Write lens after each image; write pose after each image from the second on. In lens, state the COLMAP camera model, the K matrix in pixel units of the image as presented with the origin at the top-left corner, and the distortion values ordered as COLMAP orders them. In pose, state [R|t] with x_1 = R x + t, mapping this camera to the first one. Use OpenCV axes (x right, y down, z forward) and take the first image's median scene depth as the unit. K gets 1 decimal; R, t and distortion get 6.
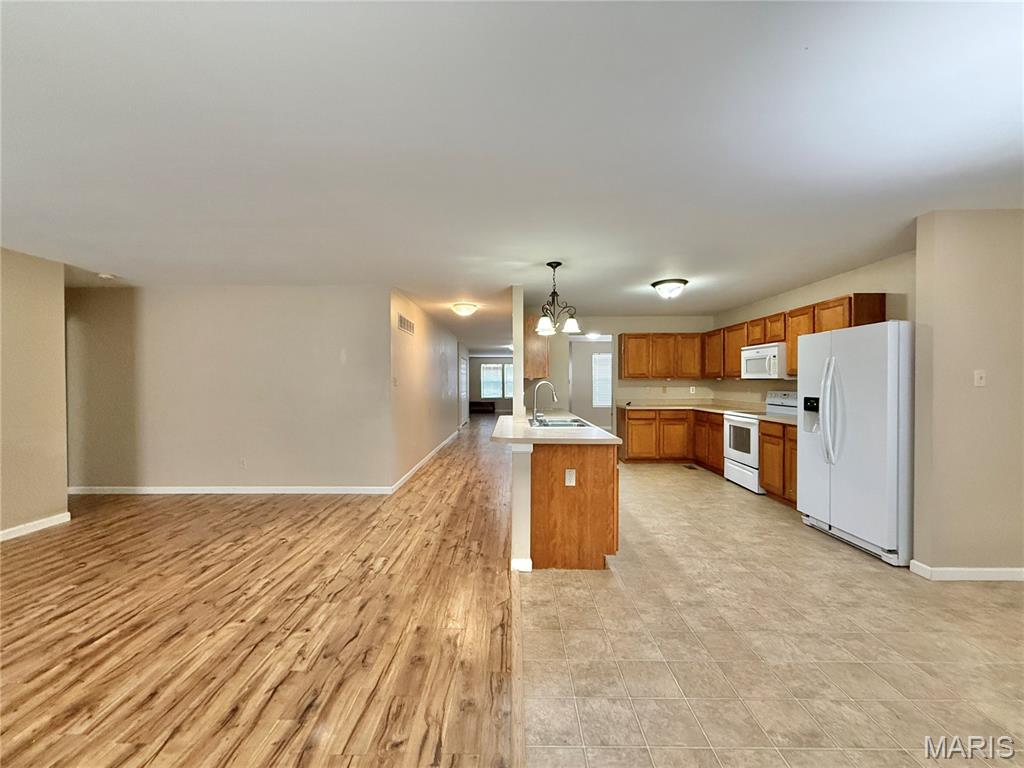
lens RADIAL K [[407.3, 0, 510.0], [0, 407.3, 386.4], [0, 0, 1]] dist [-0.000664, 0.000077]
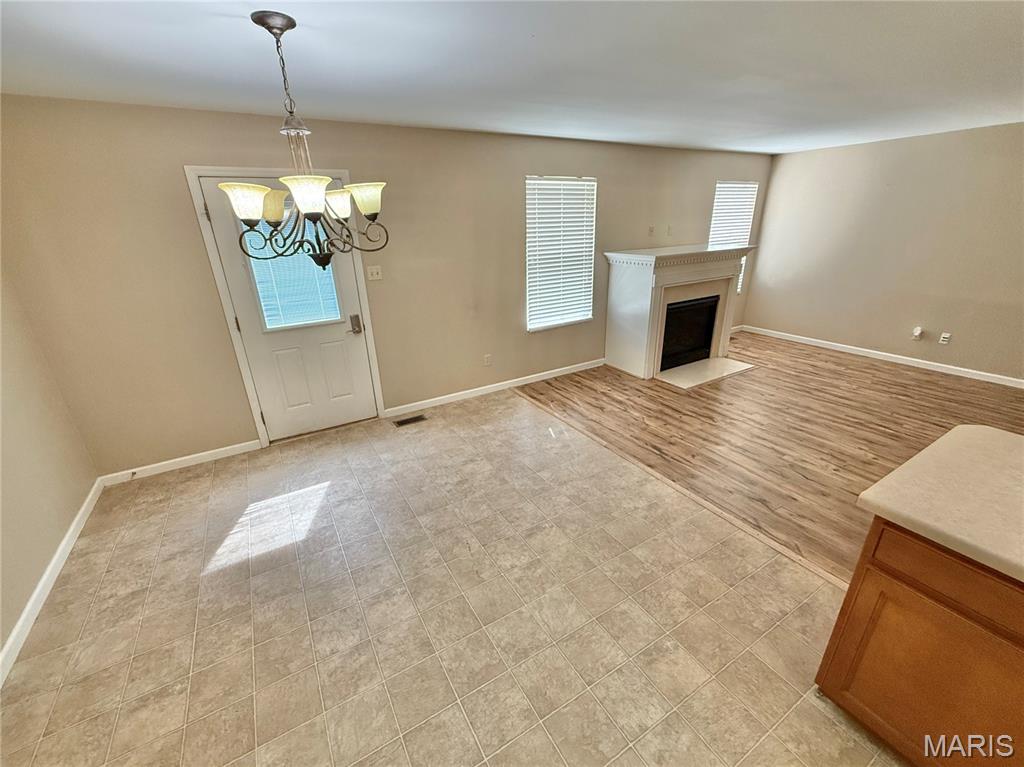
lens RADIAL K [[425.4, 0, 510.7], [0, 425.4, 385.6], [0, 0, 1]] dist [0.000124, 0.000316]
pose [[-0.853838, 0.213839, -0.474587, 0.735442], [0.022595, 0.926090, 0.376626, -0.154899], [0.520048, 0.310855, -0.795563, 1.048573]]
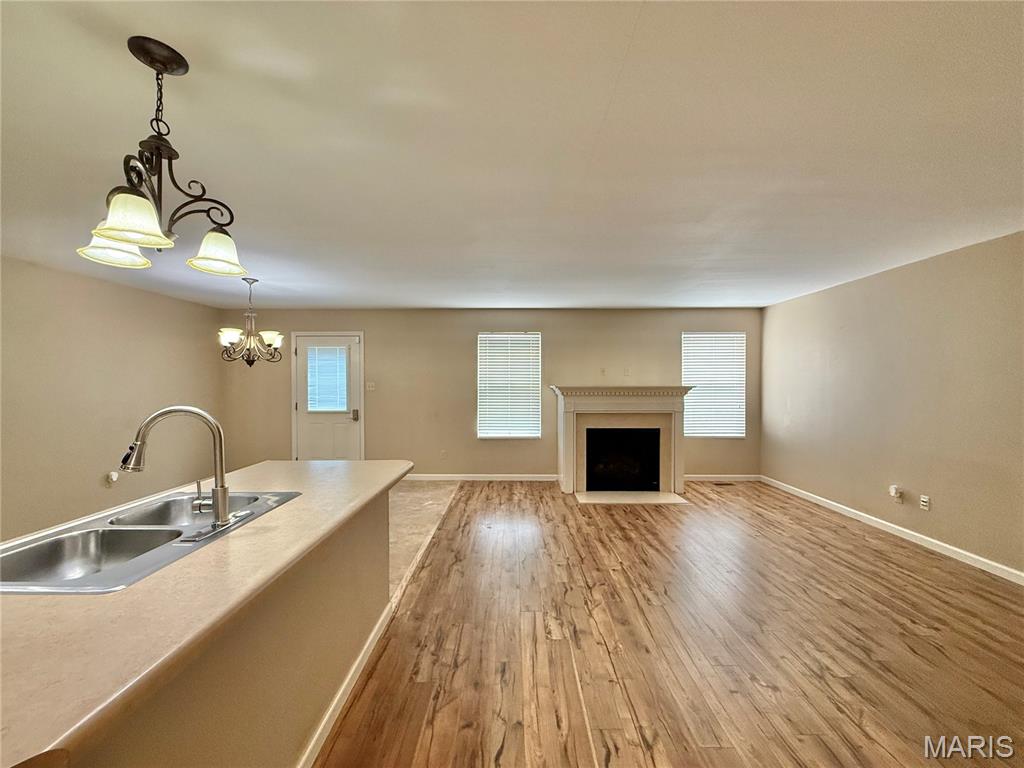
lens RADIAL K [[407.3, 0, 510.0], [0, 407.3, 386.4], [0, 0, 1]] dist [-0.000664, 0.000077]
pose [[-0.999994, 0.001845, 0.002830, -0.233910], [0.001903, 0.999787, 0.020549, -0.045013], [-0.002792, 0.020554, -0.999785, 1.724653]]
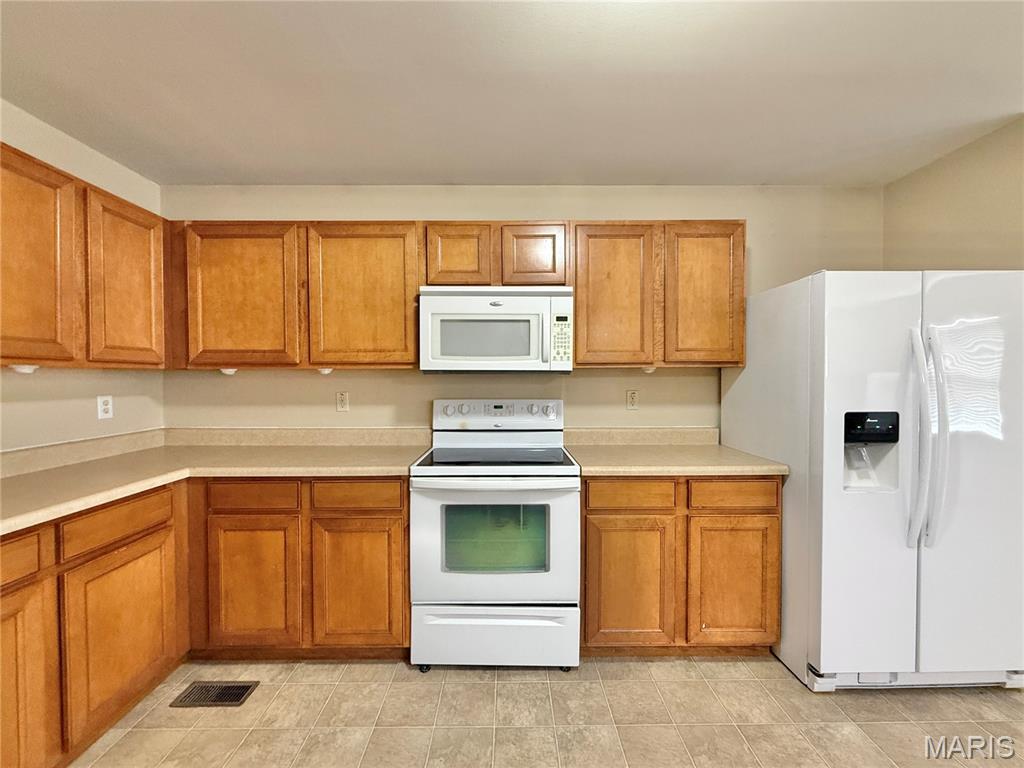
lens RADIAL K [[407.3, 0, 510.0], [0, 407.3, 386.4], [0, 0, 1]] dist [-0.000664, 0.000077]
pose [[-0.013429, -0.016968, 0.999766, 0.353531], [0.014048, 0.999754, 0.017156, -0.016964], [-0.999811, 0.014275, -0.013188, 1.661826]]
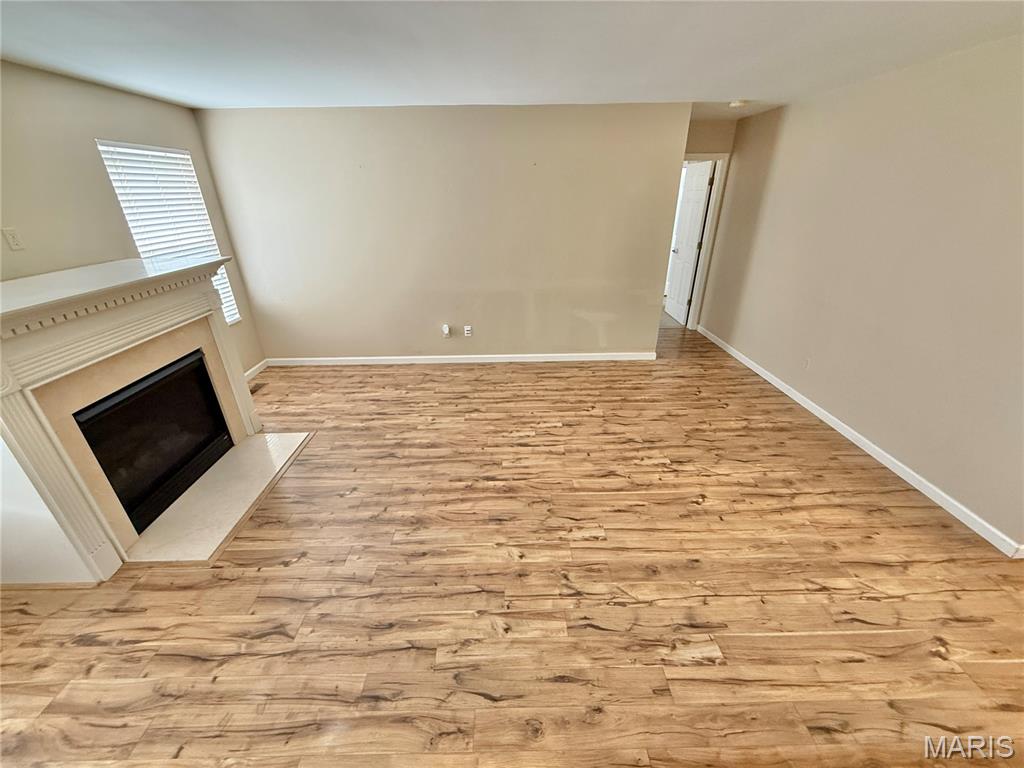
lens RADIAL K [[407.3, 0, 510.0], [0, 407.3, 386.4], [0, 0, 1]] dist [-0.000664, 0.000077]
pose [[0.019583, 0.433922, -0.900737, 0.029545], [0.001460, 0.900897, 0.434031, -0.154346], [0.999807, -0.009815, 0.017009, 0.707718]]
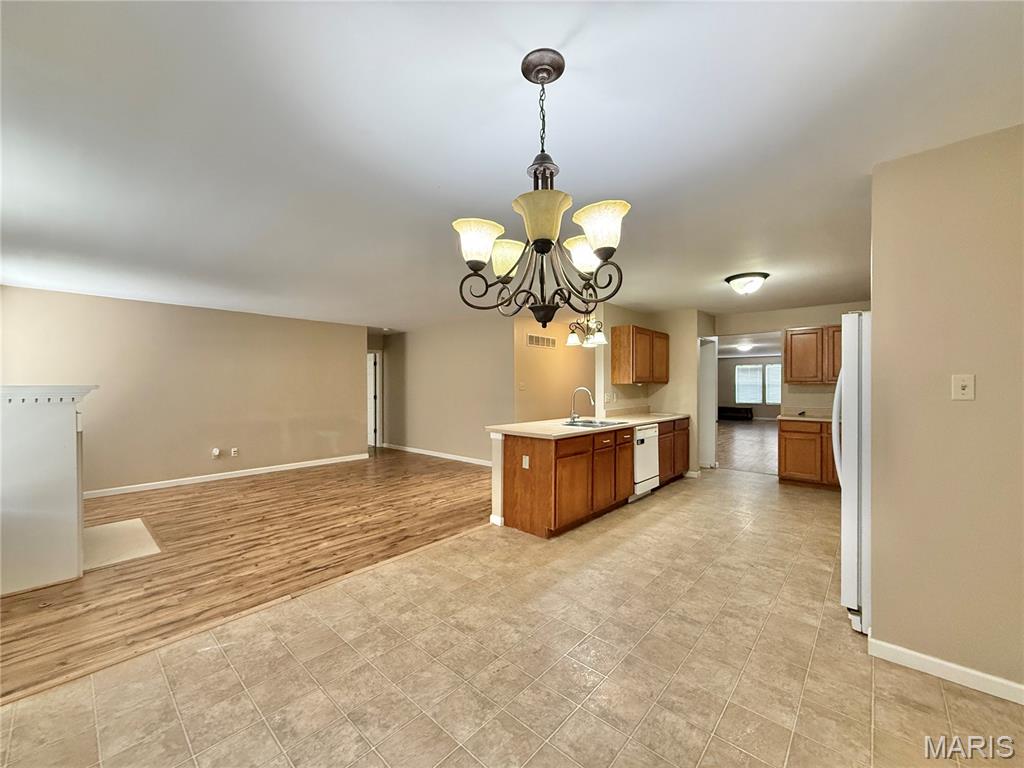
lens RADIAL K [[407.3, 0, 510.0], [0, 407.3, 386.4], [0, 0, 1]] dist [-0.000664, 0.000077]
pose [[0.747527, 0.002707, -0.664226, 0.919573], [-0.006486, 0.999974, -0.003225, -0.013509], [0.664200, 0.006719, 0.747525, -0.011878]]
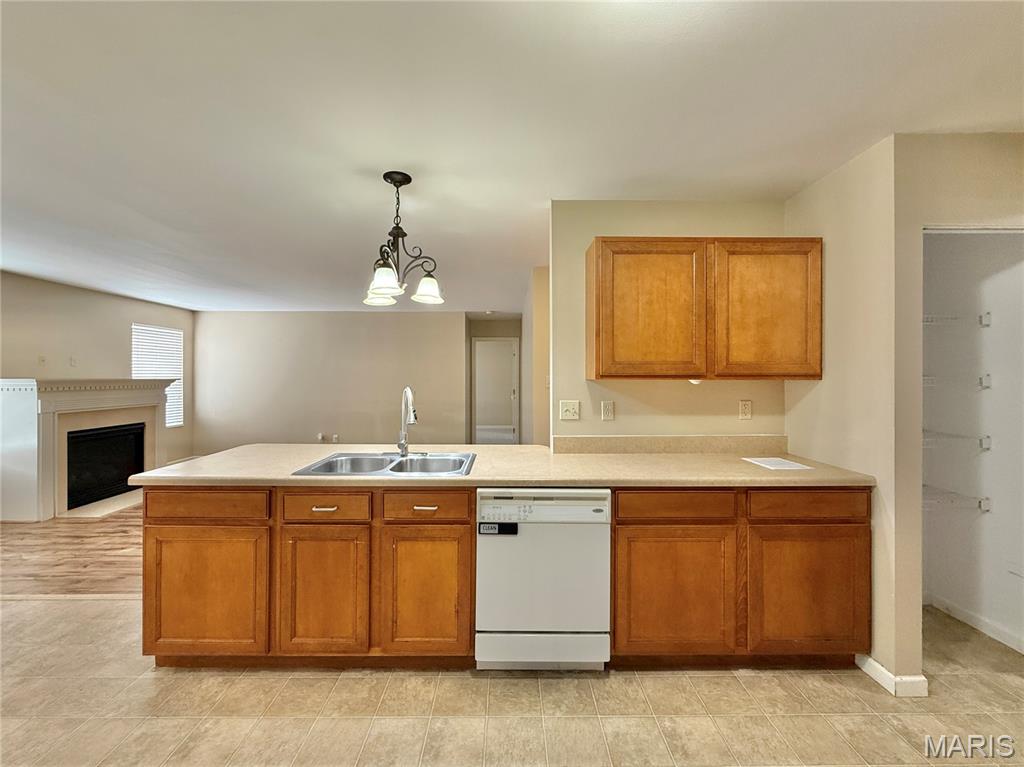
lens RADIAL K [[421.7, 0, 510.2], [0, 421.7, 377.4], [0, 0, 1]] dist [-0.000786, -0.000208]
pose [[0.018149, 0.002421, -0.999832, 0.889158], [-0.012093, 0.999924, 0.002201, -0.037820], [0.999762, 0.012051, 0.018177, 1.477025]]
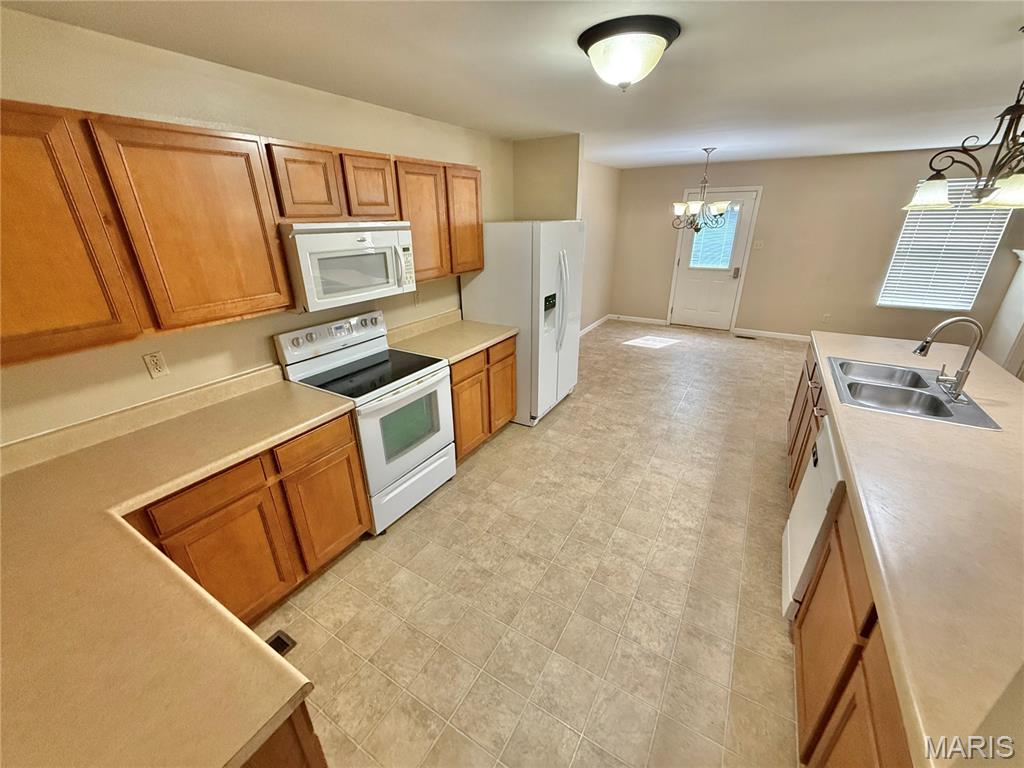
lens RADIAL K [[407.3, 0, 510.0], [0, 407.3, 386.4], [0, 0, 1]] dist [-0.000664, 0.000077]
pose [[-0.858991, -0.186714, 0.476732, 0.394833], [0.020178, 0.918063, 0.395921, -0.182242], [-0.511594, 0.349712, -0.784840, 2.201739]]
